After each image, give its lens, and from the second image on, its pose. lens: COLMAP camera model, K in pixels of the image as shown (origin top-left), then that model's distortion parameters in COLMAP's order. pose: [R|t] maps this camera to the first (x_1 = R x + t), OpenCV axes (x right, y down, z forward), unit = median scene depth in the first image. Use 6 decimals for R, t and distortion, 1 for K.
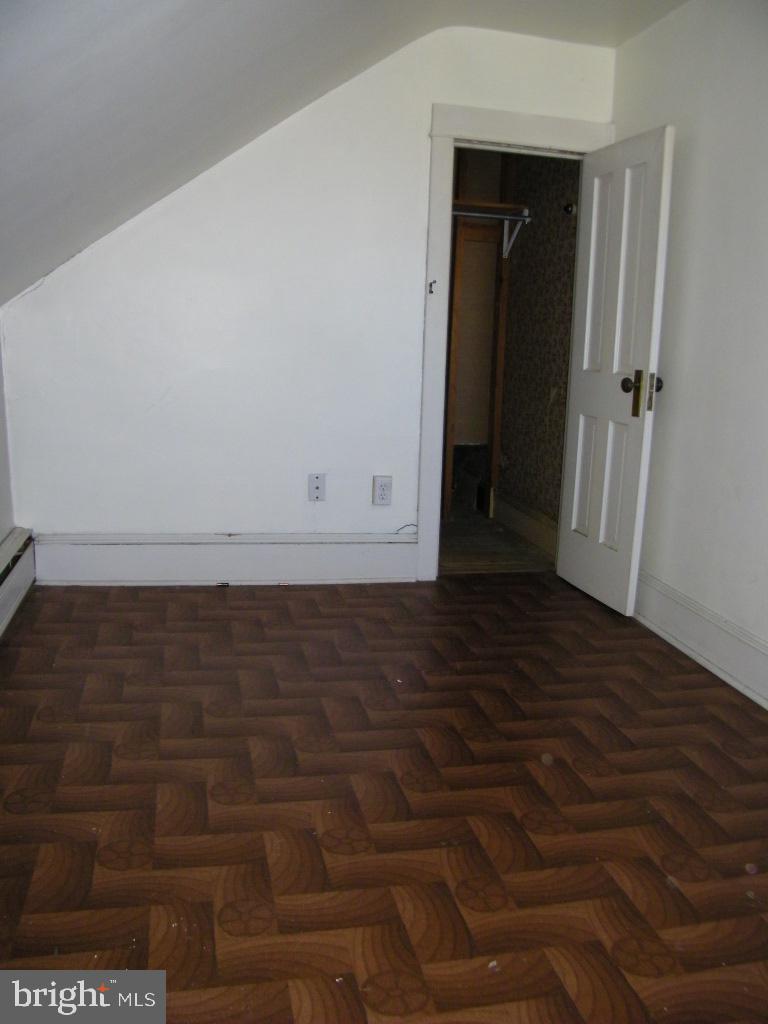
lens RADIAL K [[866.2, 0, 398.0], [0, 866.2, 510.6], [0, 0, 1]] dist [-0.187528, 0.159334]
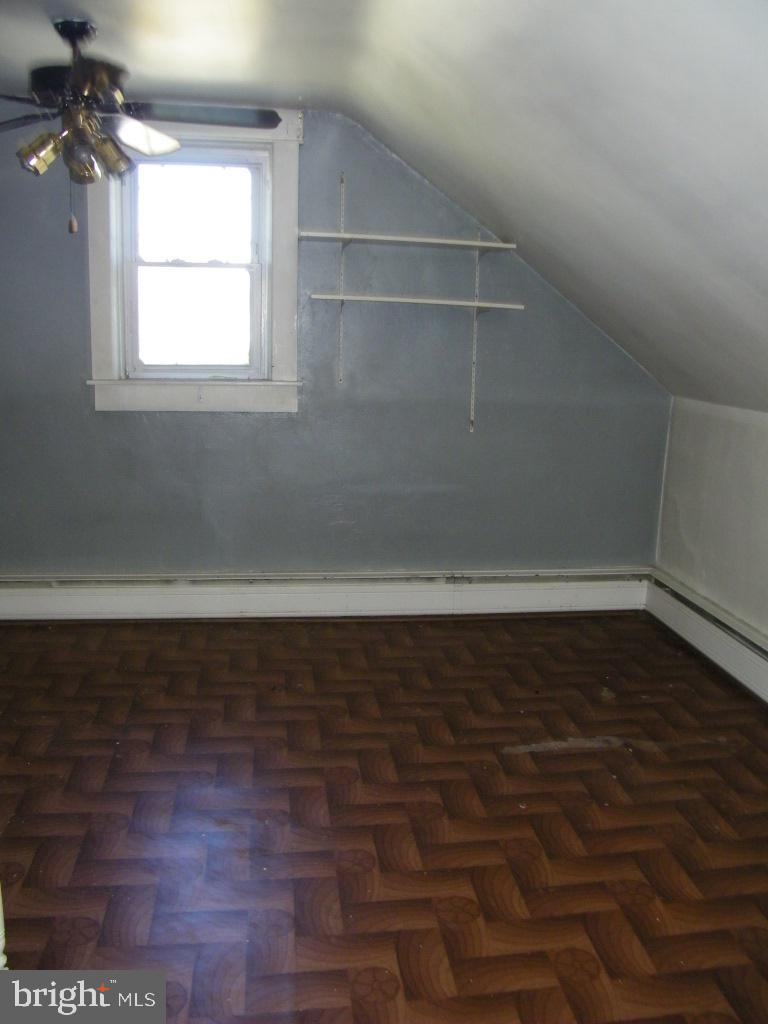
lens RADIAL K [[866.2, 0, 398.0], [0, 866.2, 510.6], [0, 0, 1]] dist [-0.187528, 0.159334]
pose [[-0.993450, -0.084703, 0.076703, 0.125626], [-0.046861, 0.914182, 0.402585, -0.313274], [-0.104221, 0.396354, -0.912163, 1.059450]]
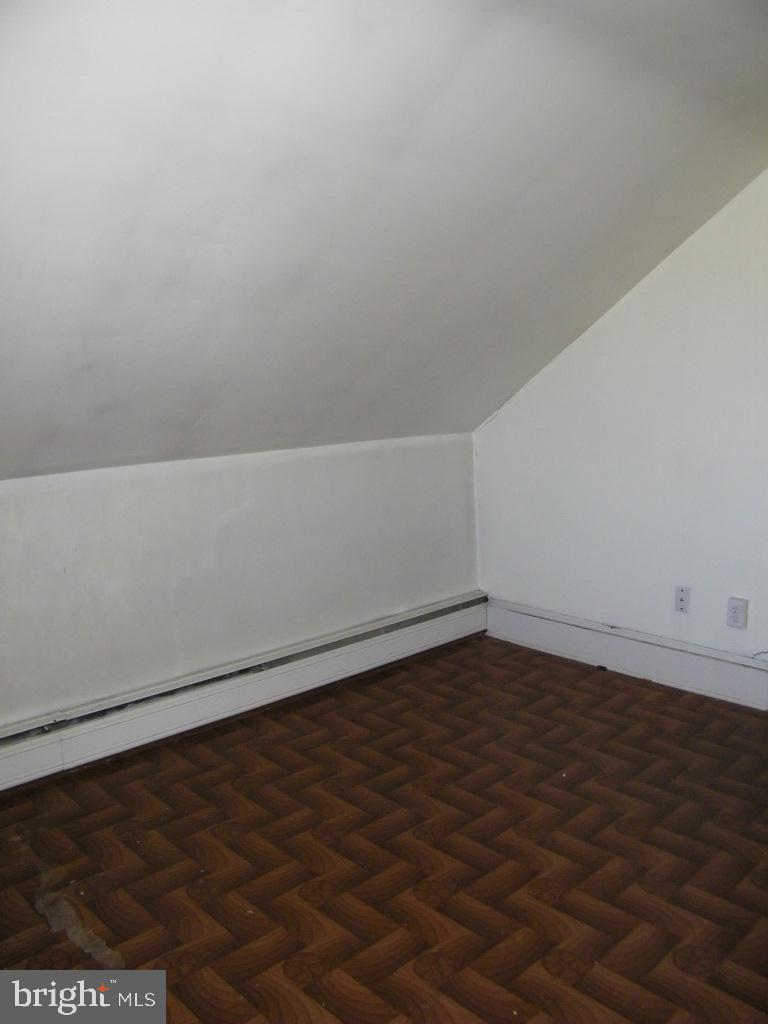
lens RADIAL K [[866.2, 0, 398.0], [0, 866.2, 510.6], [0, 0, 1]] dist [-0.187528, 0.159334]
pose [[0.513259, 0.087349, -0.853777, 0.690515], [-0.132962, 0.990889, 0.021445, -0.125271], [0.847872, 0.102513, 0.520196, 0.149646]]
